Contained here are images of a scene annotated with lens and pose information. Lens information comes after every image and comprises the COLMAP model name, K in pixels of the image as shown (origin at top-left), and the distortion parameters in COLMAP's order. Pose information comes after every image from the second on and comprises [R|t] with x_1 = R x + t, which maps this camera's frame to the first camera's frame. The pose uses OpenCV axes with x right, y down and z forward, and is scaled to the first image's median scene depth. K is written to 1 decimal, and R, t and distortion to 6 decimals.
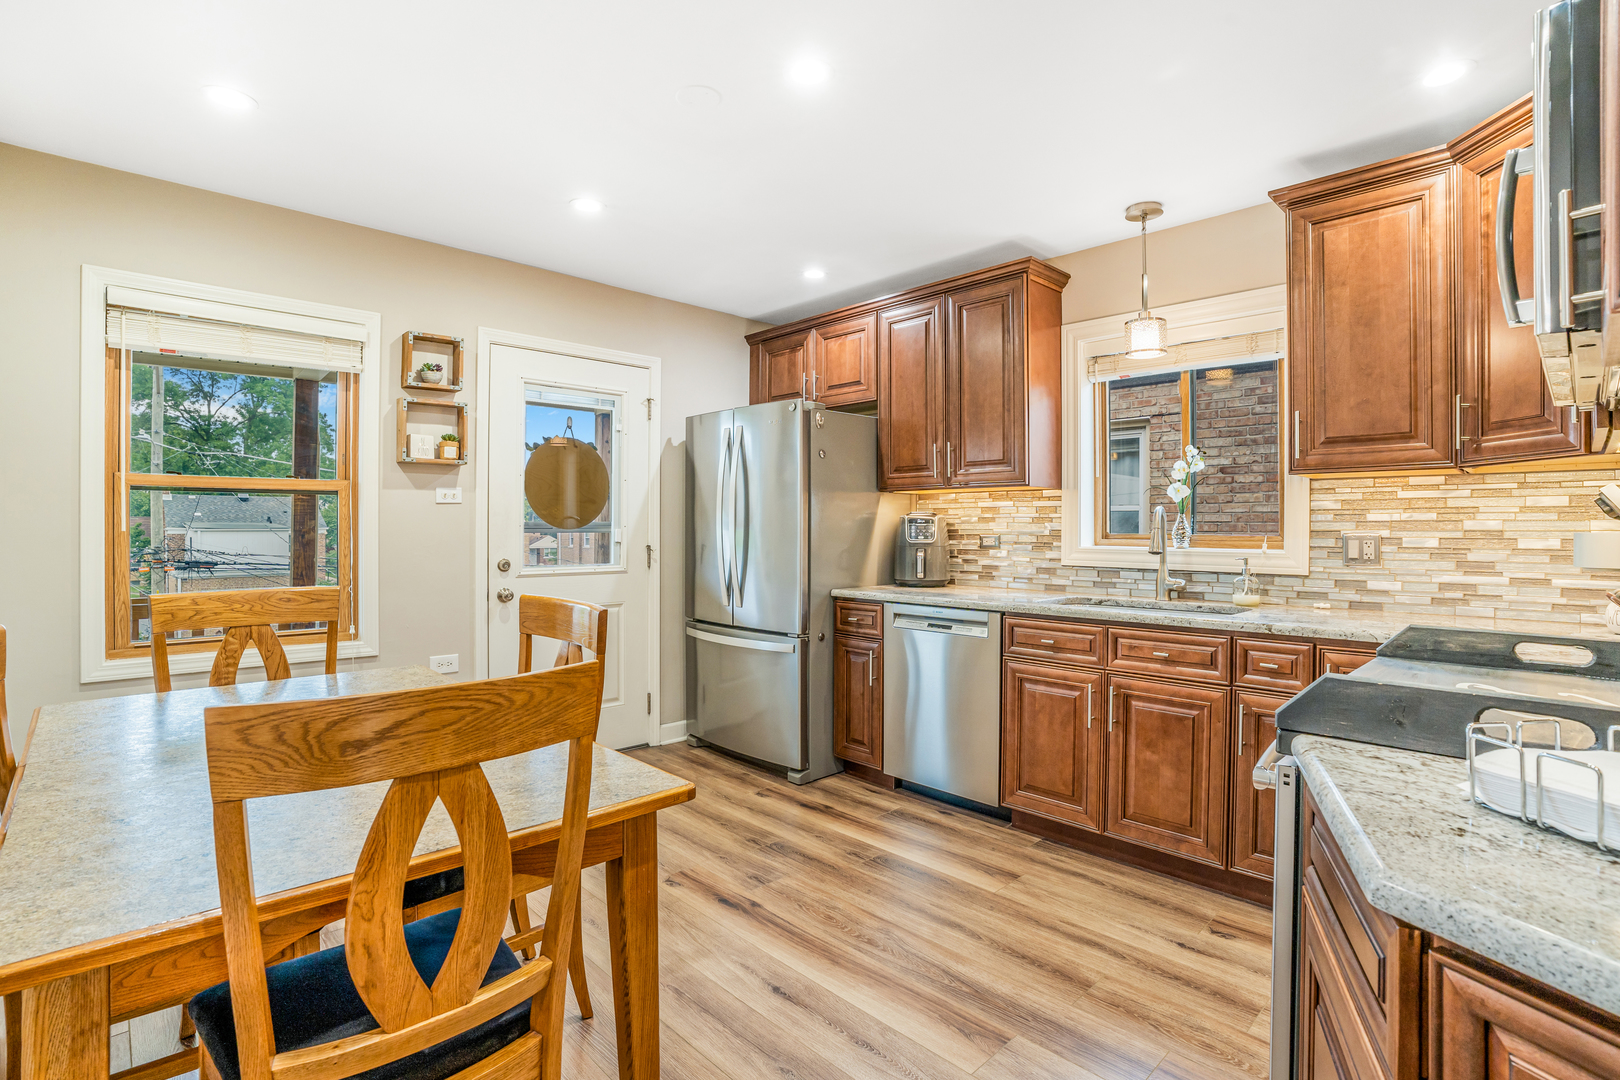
lens RADIAL K [[772.5, 0, 793.0], [0, 772.5, 529.2], [0, 0, 1]] dist [-0.032189, 0.000427]
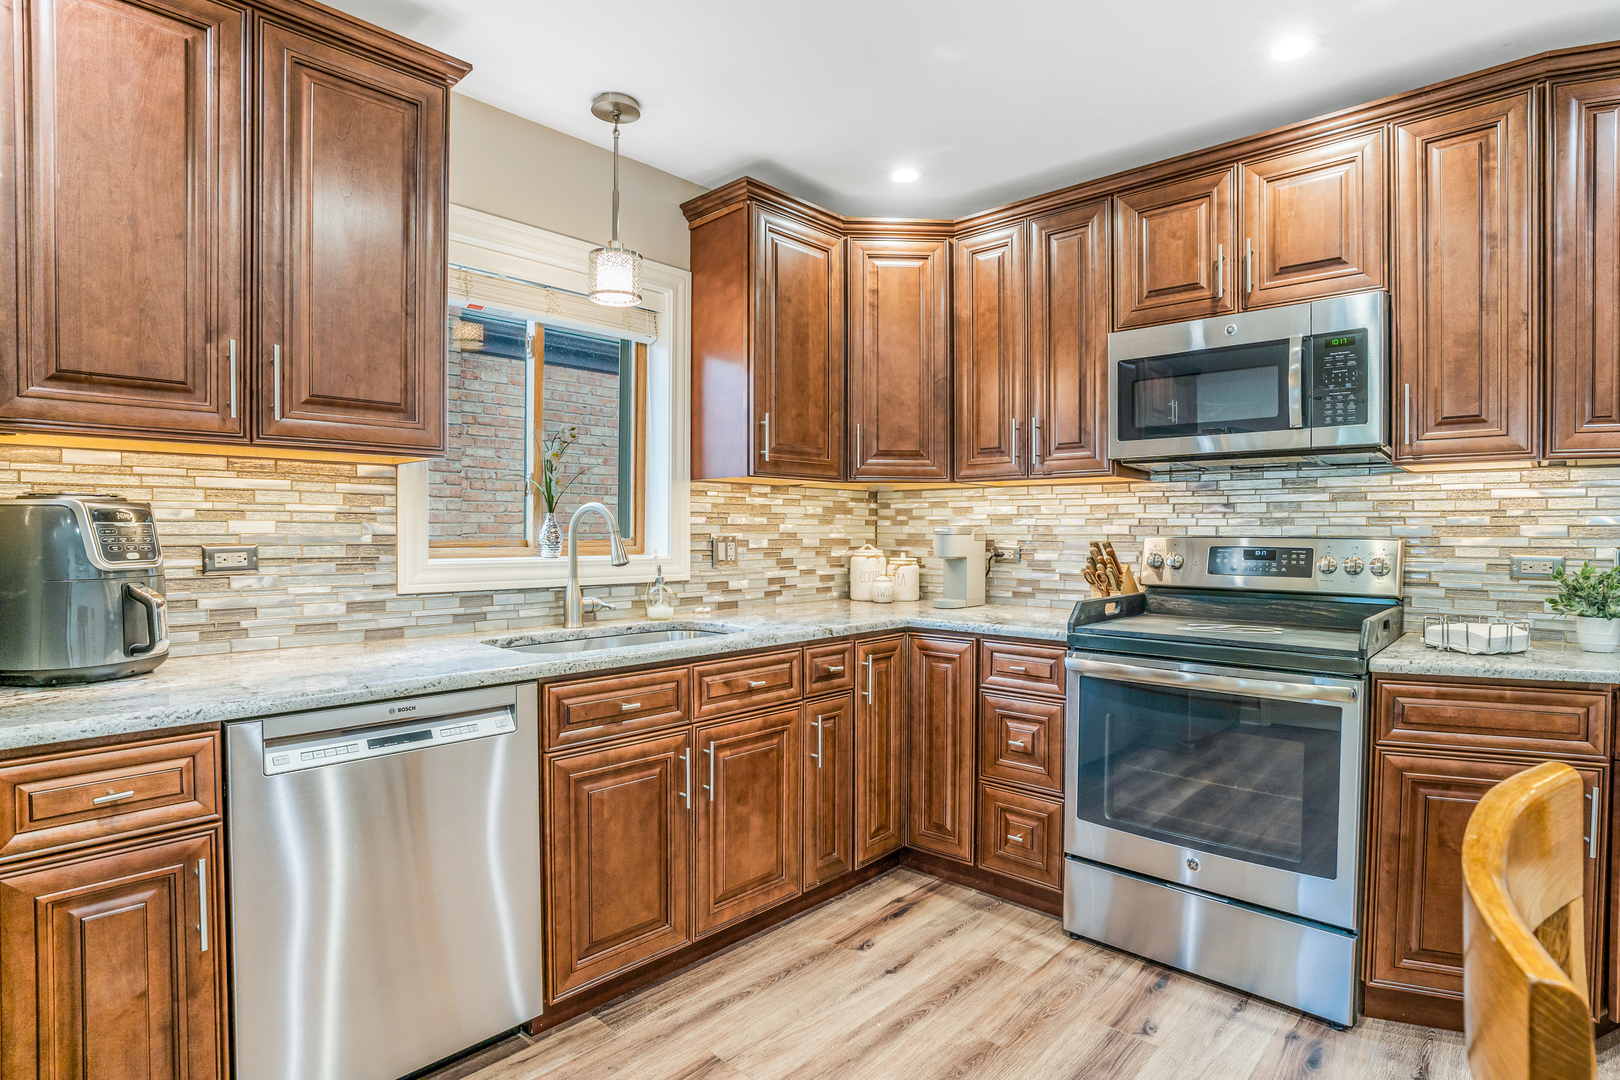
lens RADIAL K [[844.4, 0, 815.6], [0, 844.4, 551.1], [0, 0, 1]] dist [-0.054285, 0.000039]
pose [[-0.079632, -0.025175, 0.996506, -0.405655], [-0.000251, 0.999682, 0.025235, -0.003115], [-0.996824, 0.001760, -0.079613, 0.945632]]
